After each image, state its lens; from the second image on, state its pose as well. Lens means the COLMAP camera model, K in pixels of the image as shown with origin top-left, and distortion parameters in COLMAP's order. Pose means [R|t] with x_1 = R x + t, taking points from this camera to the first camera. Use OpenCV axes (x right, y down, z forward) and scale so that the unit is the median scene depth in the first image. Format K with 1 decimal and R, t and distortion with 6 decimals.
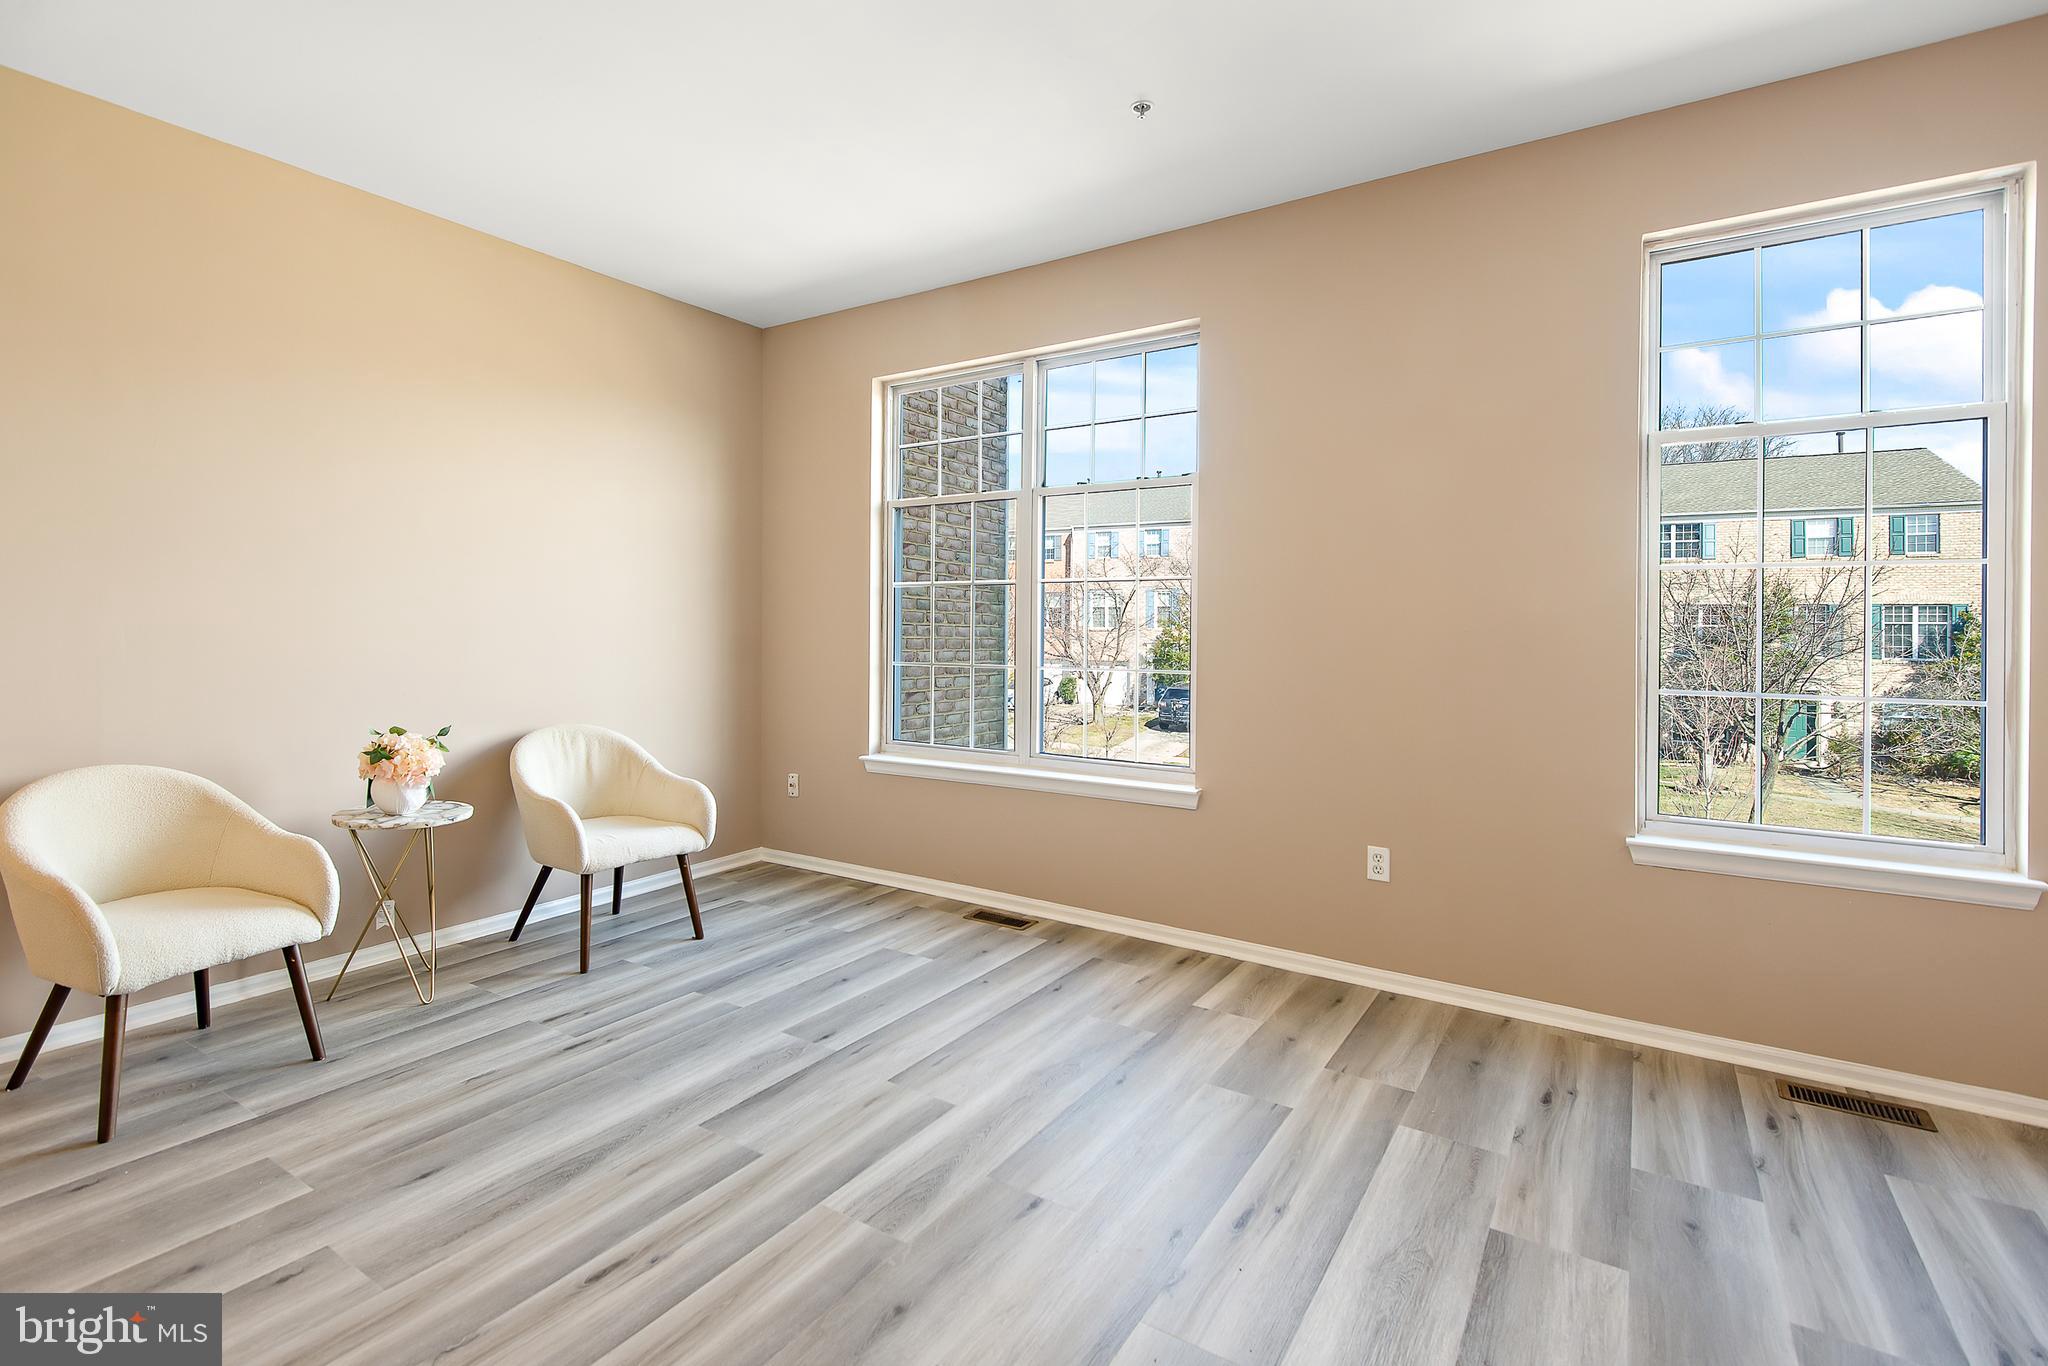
lens RADIAL K [[974.0, 0, 946.6], [0, 974.0, 629.9], [0, 0, 1]] dist [0.043785, -0.023761]
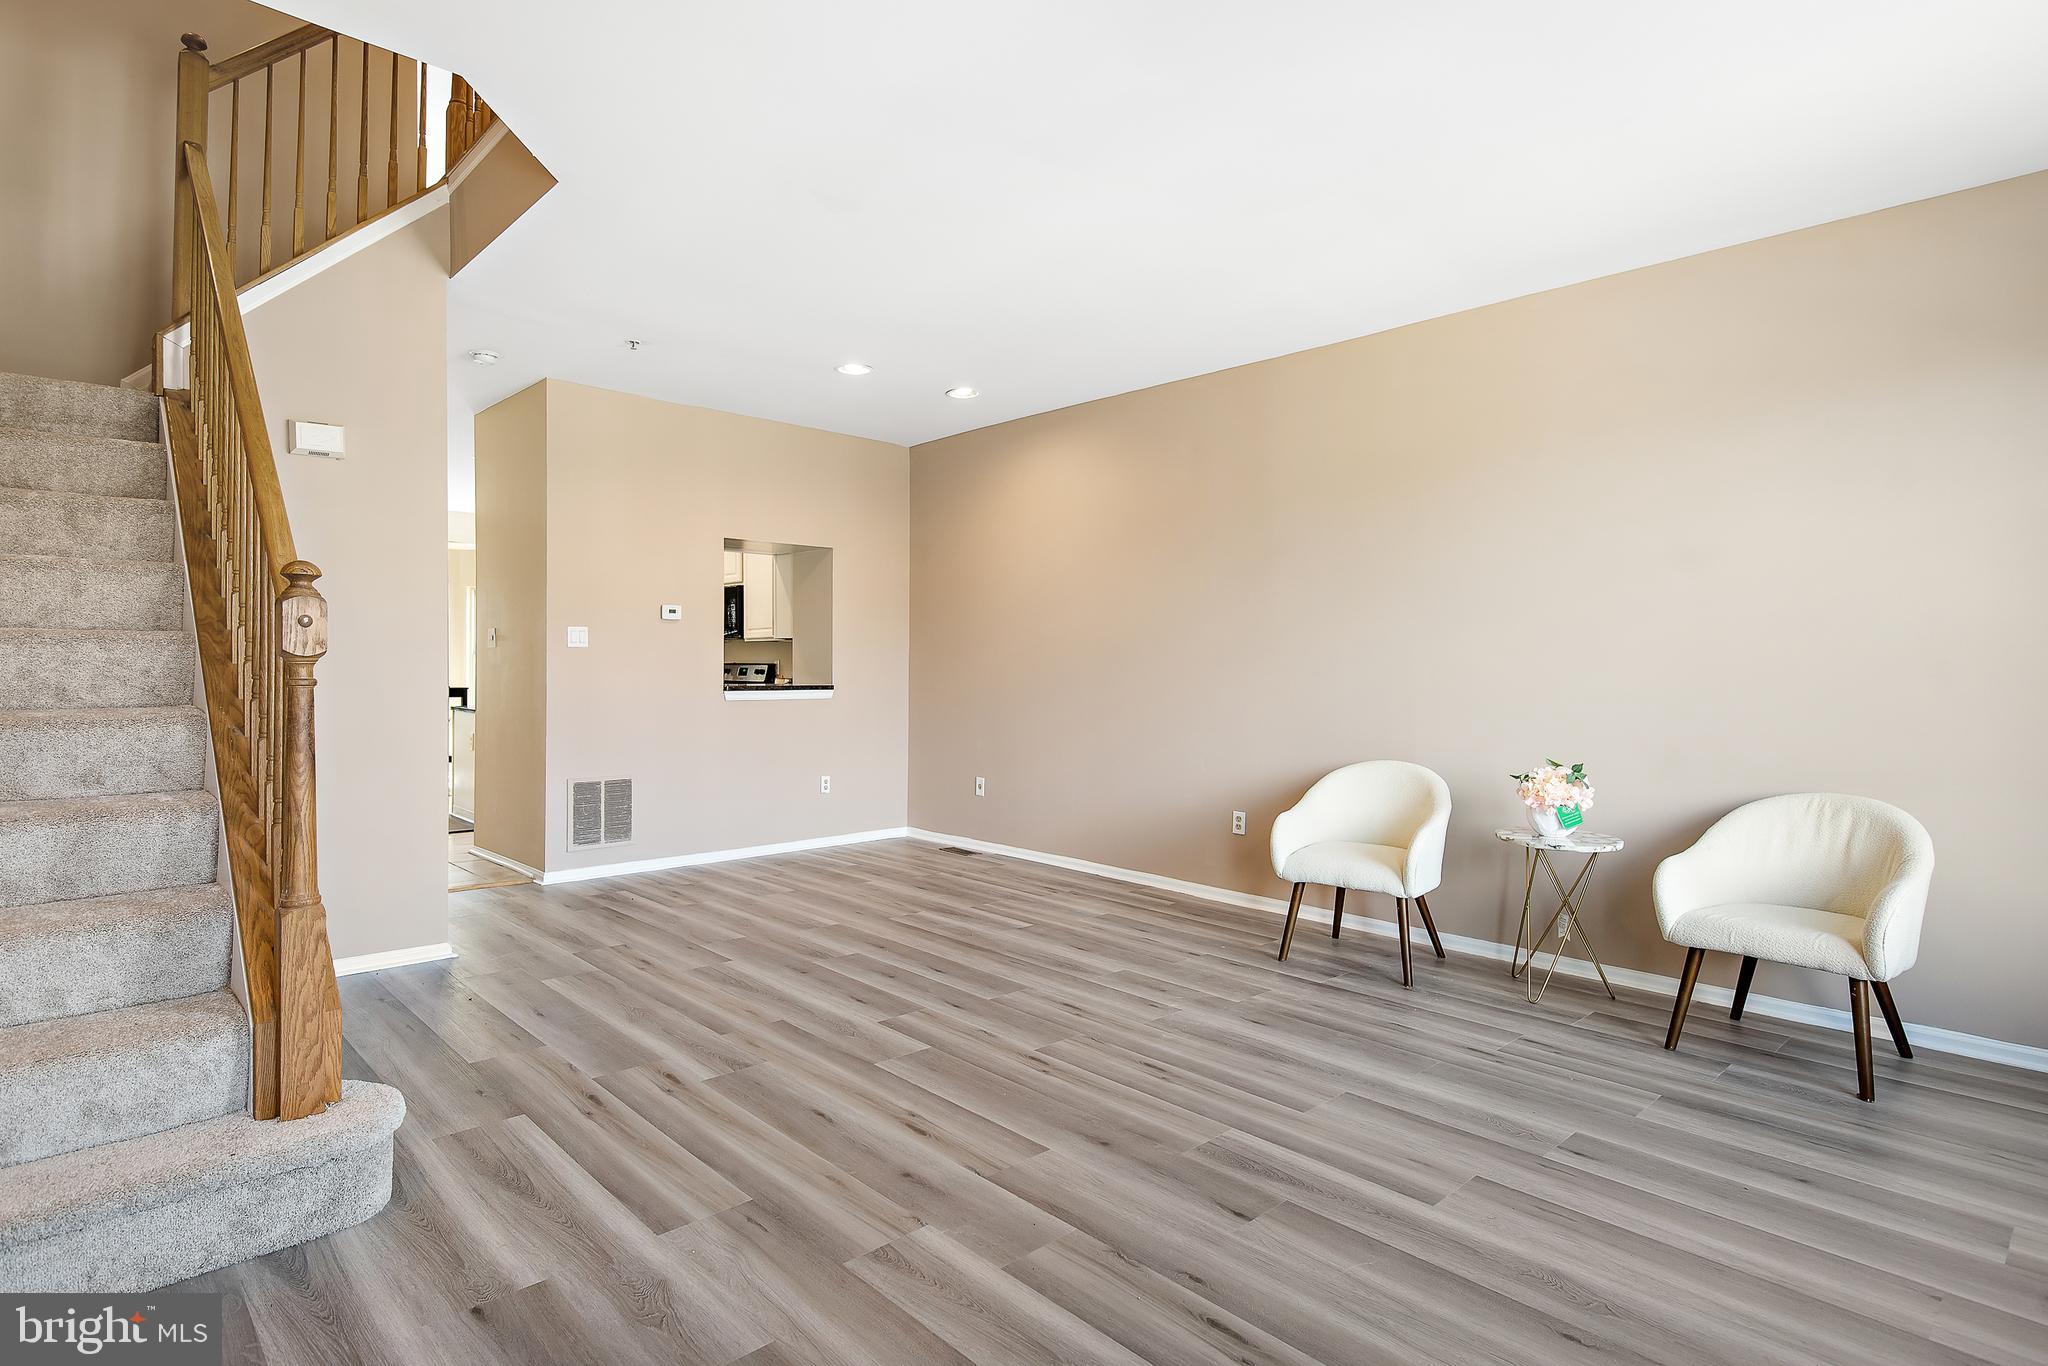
lens RADIAL K [[1035.8, 0, 907.3], [0, 1035.8, 679.3], [0, 0, 1]] dist [0.002411, -0.000496]
pose [[-0.260465, 0.004611, -0.965472, 0.882930], [-0.012558, 0.999888, 0.008164, 0.006479], [0.965402, 0.014251, -0.260378, 0.666122]]
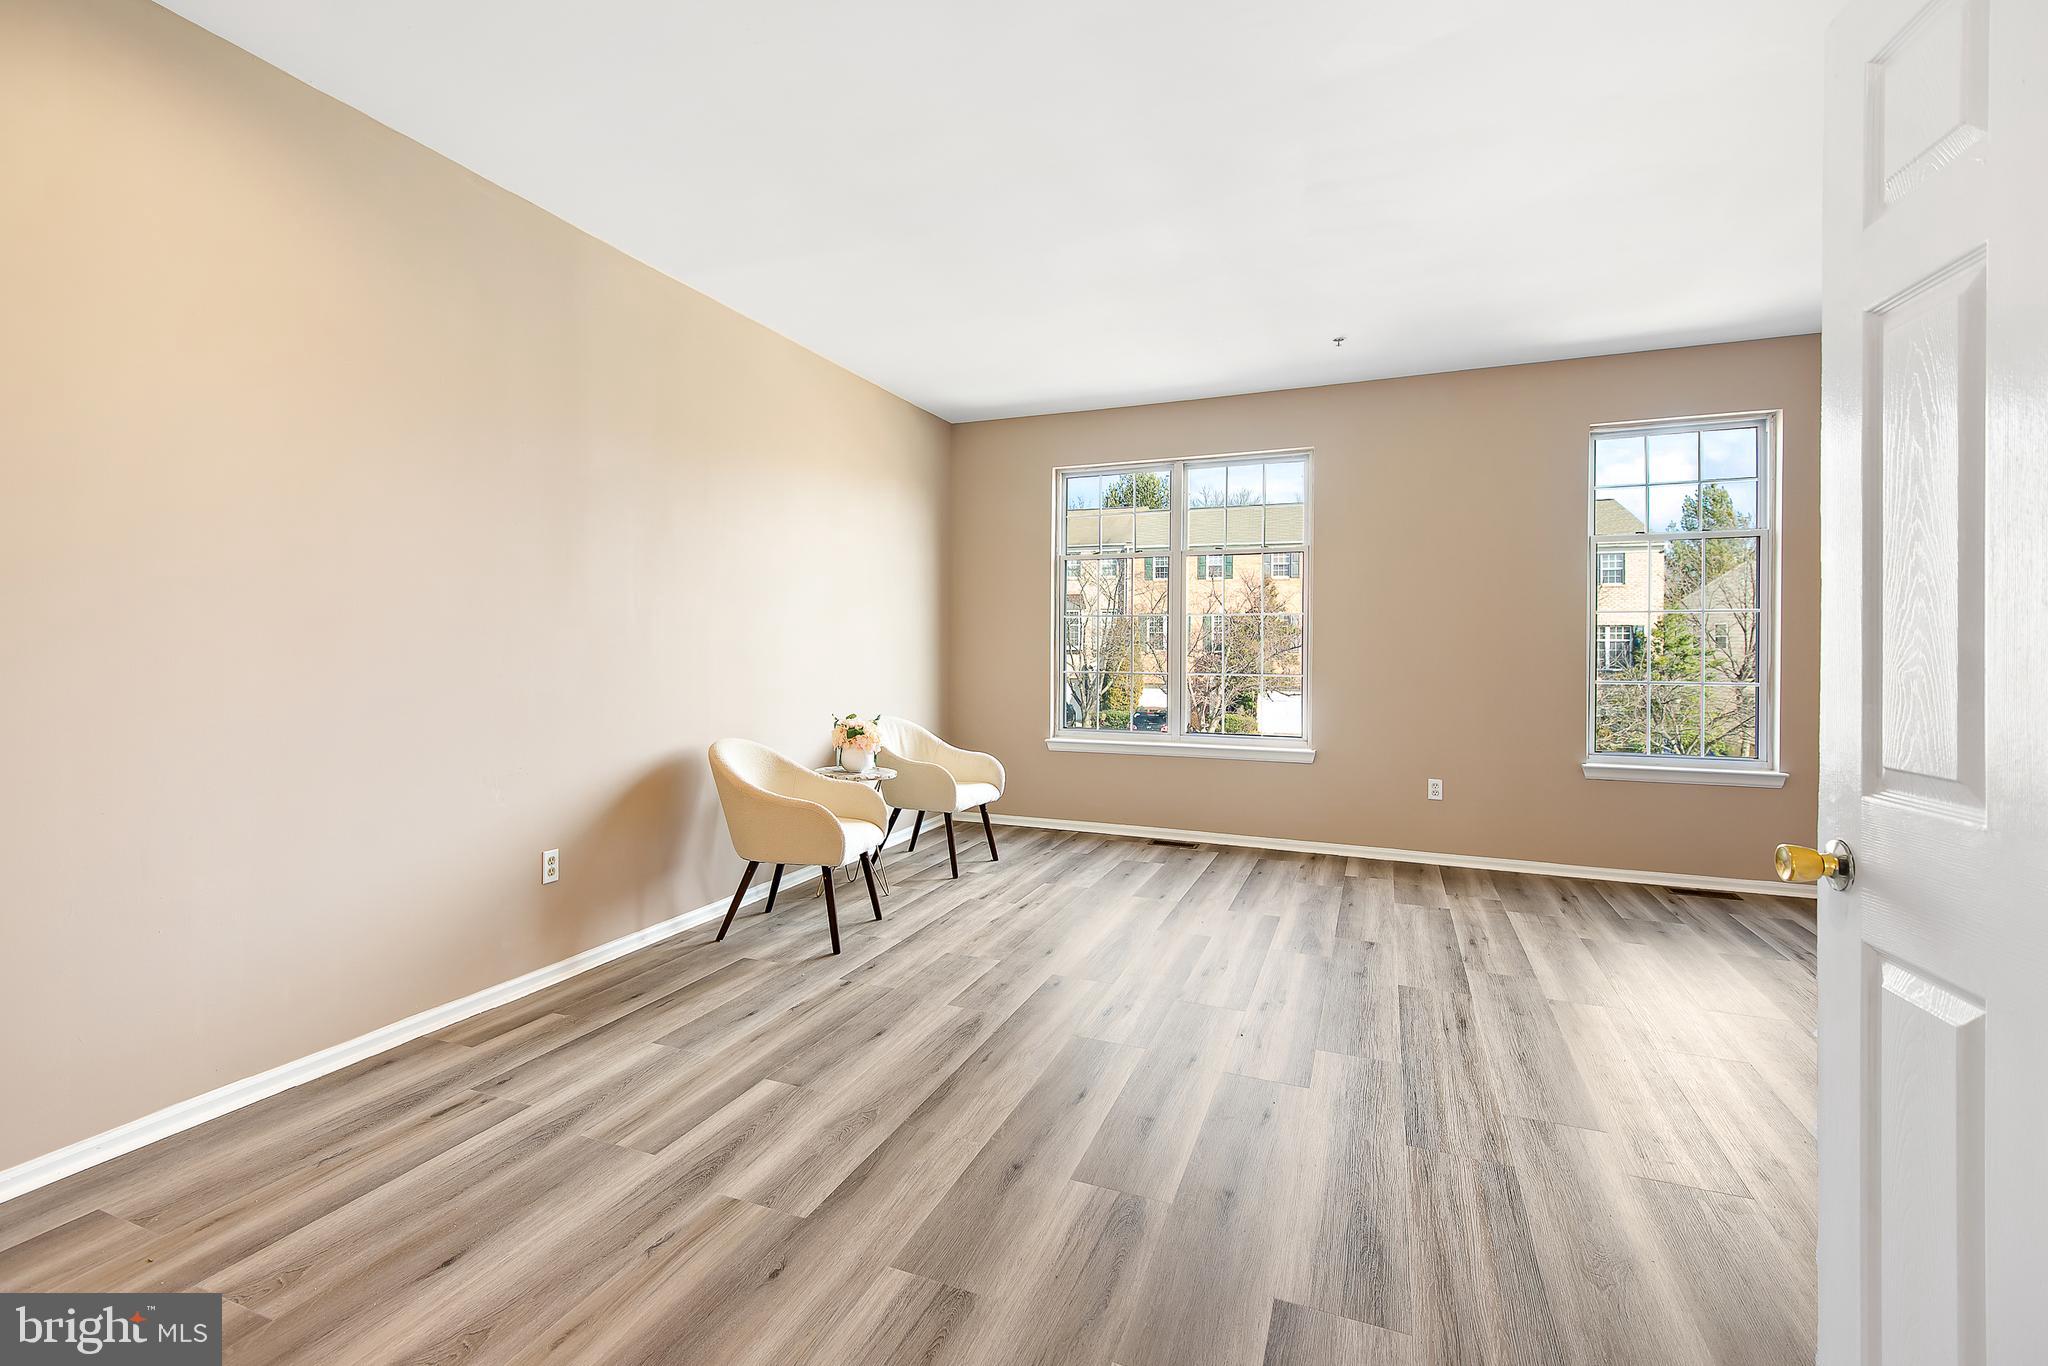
lens RADIAL K [[974.0, 0, 946.6], [0, 974.0, 629.9], [0, 0, 1]] dist [0.043785, -0.023761]
pose [[0.980997, 0.001591, 0.194017, -0.791654], [0.001755, 0.999853, -0.017072, -0.003705], [-0.194016, 0.017088, 0.980850, -0.537633]]
